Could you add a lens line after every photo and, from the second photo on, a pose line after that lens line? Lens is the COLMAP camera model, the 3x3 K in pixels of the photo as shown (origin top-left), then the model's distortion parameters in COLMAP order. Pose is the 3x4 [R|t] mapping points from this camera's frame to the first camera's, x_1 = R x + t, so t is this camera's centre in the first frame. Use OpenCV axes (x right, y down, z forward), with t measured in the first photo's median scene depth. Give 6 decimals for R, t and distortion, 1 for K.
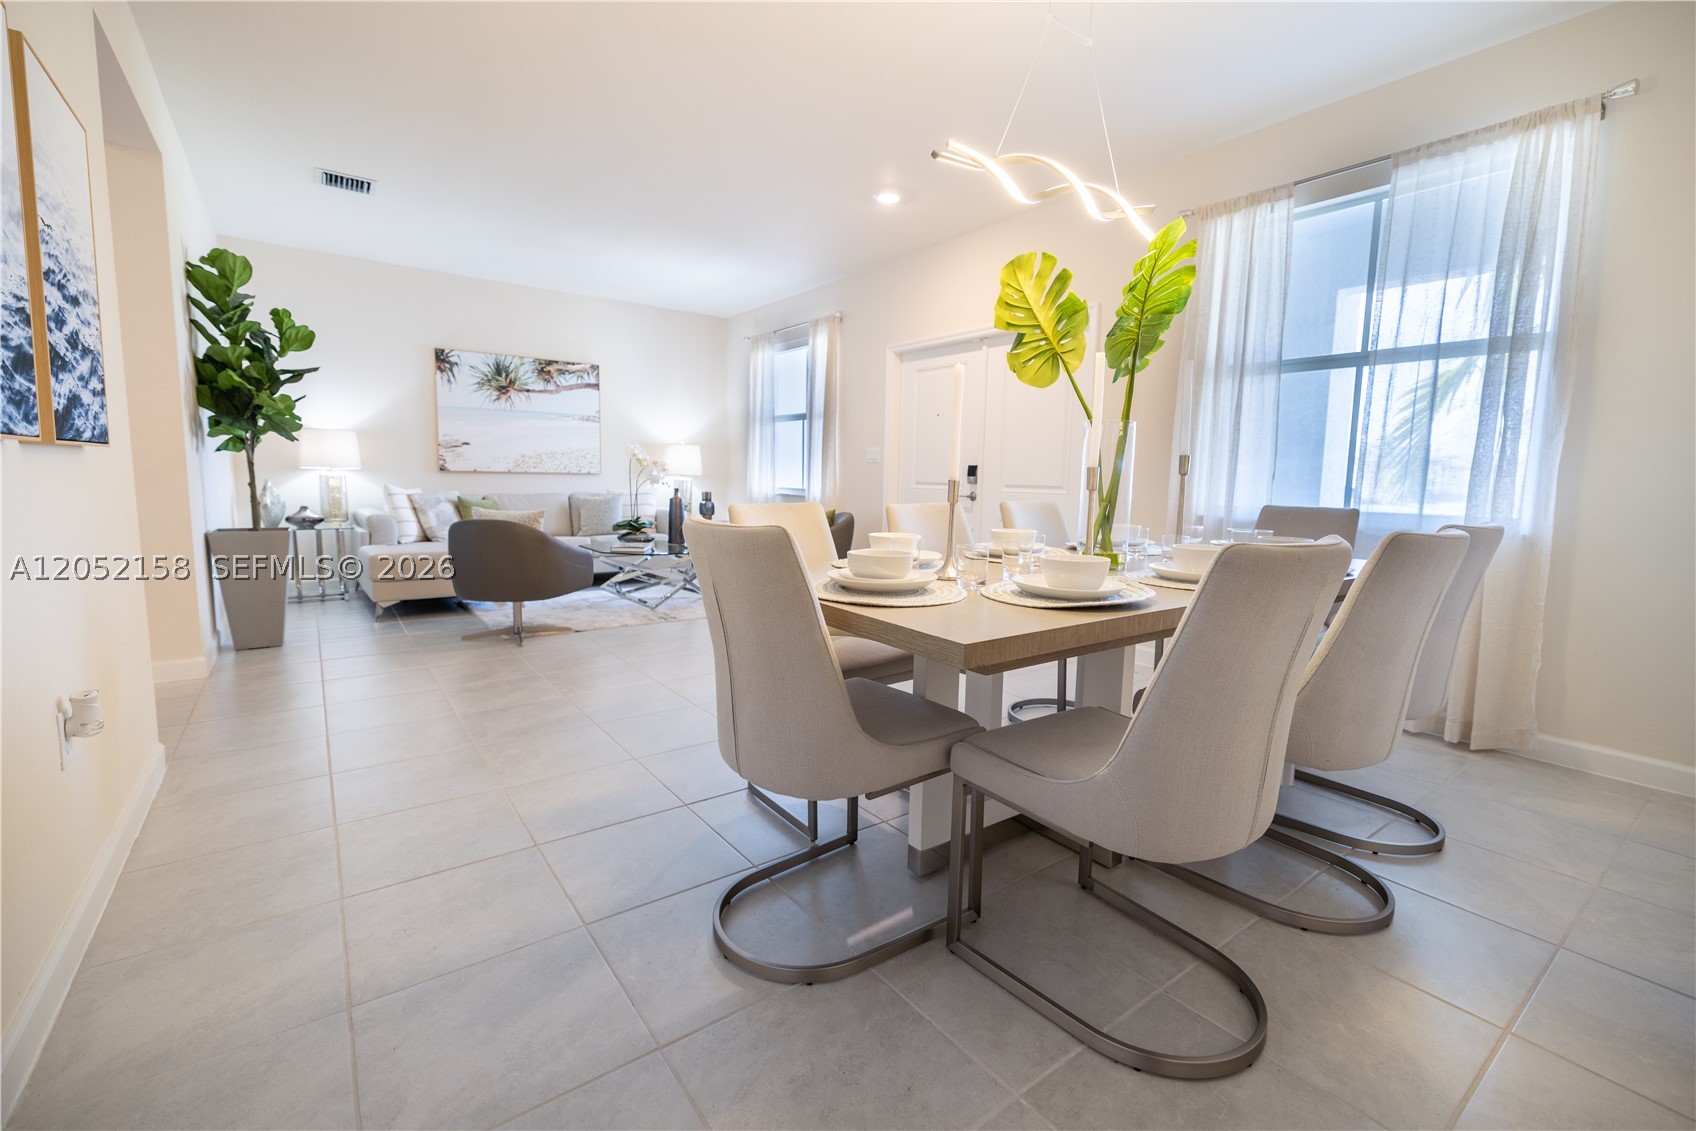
lens RADIAL K [[730.2, 0, 842.0], [0, 730.2, 564.8], [0, 0, 1]] dist [-0.002069, 0.000633]
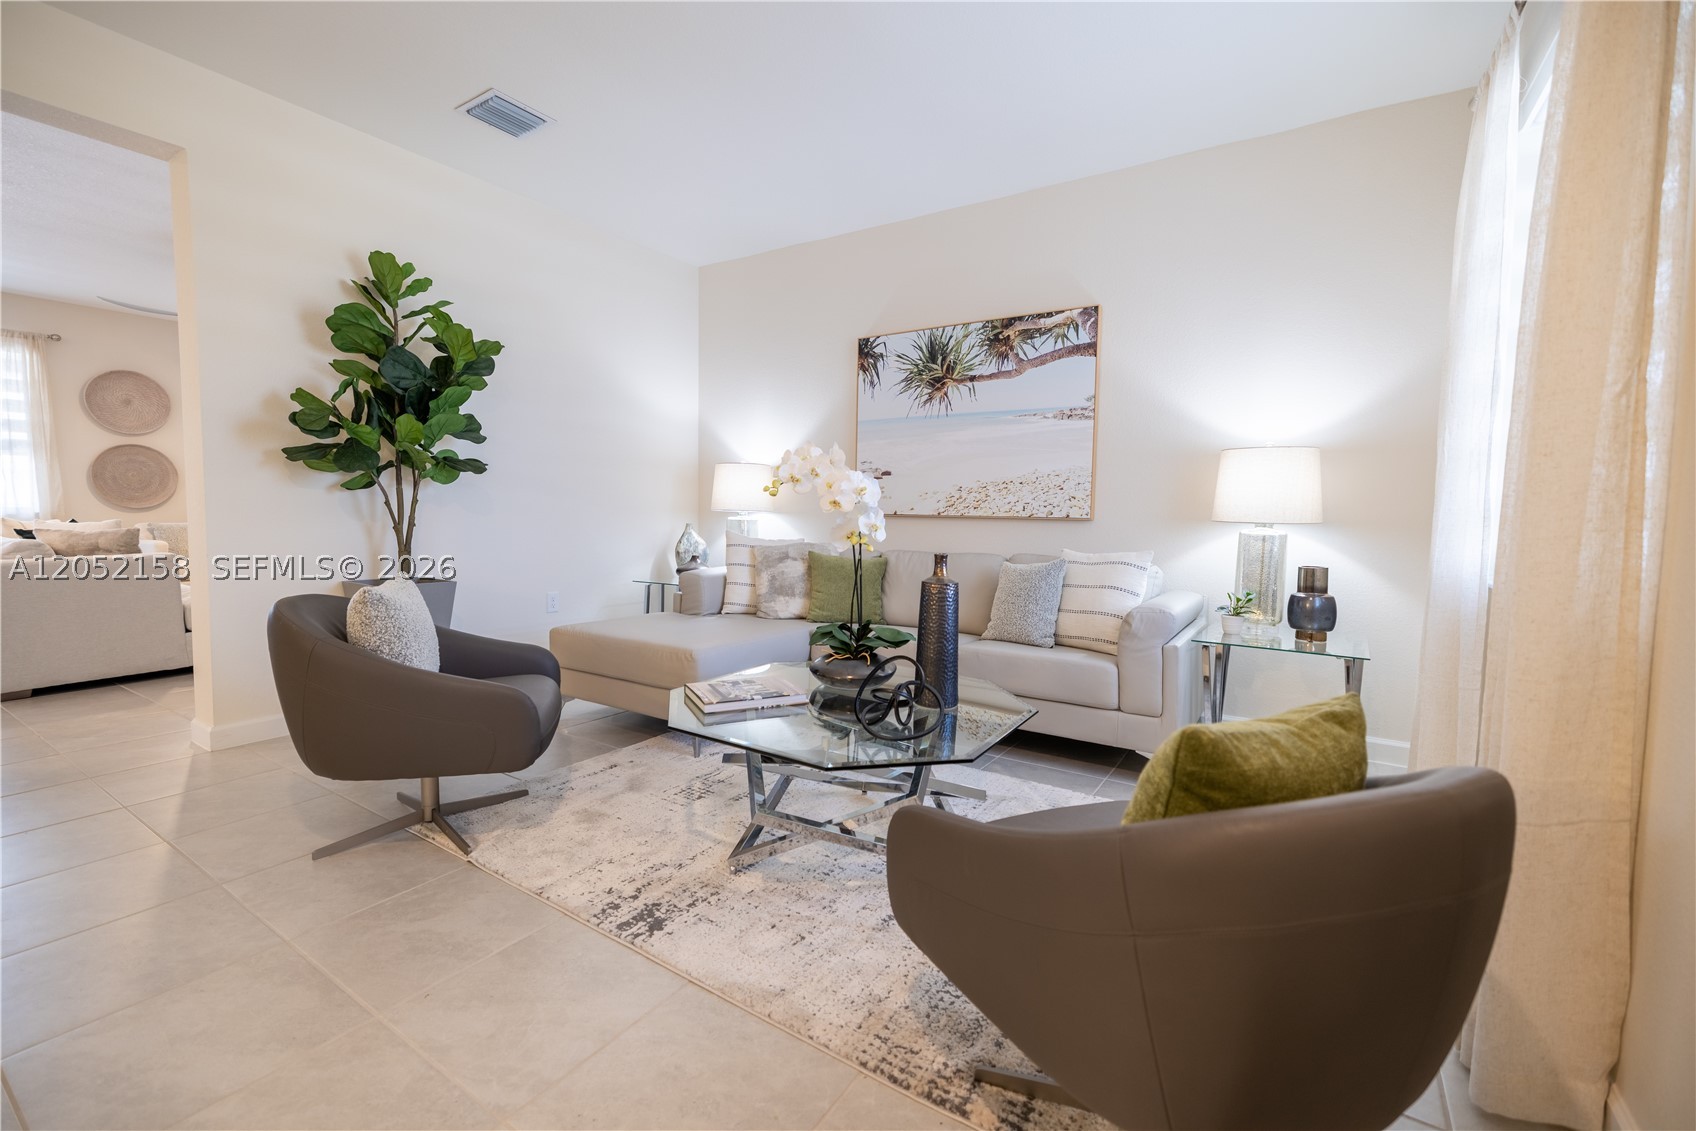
lens RADIAL K [[730.2, 0, 862.9], [0, 730.2, 556.1], [0, 0, 1]] dist [-0.002069, 0.000633]
pose [[0.362762, 0.042021, -0.930934, 0.089961], [-0.117448, 0.993079, -0.000941, -0.086367], [0.924451, 0.109678, 0.365187, 0.722166]]
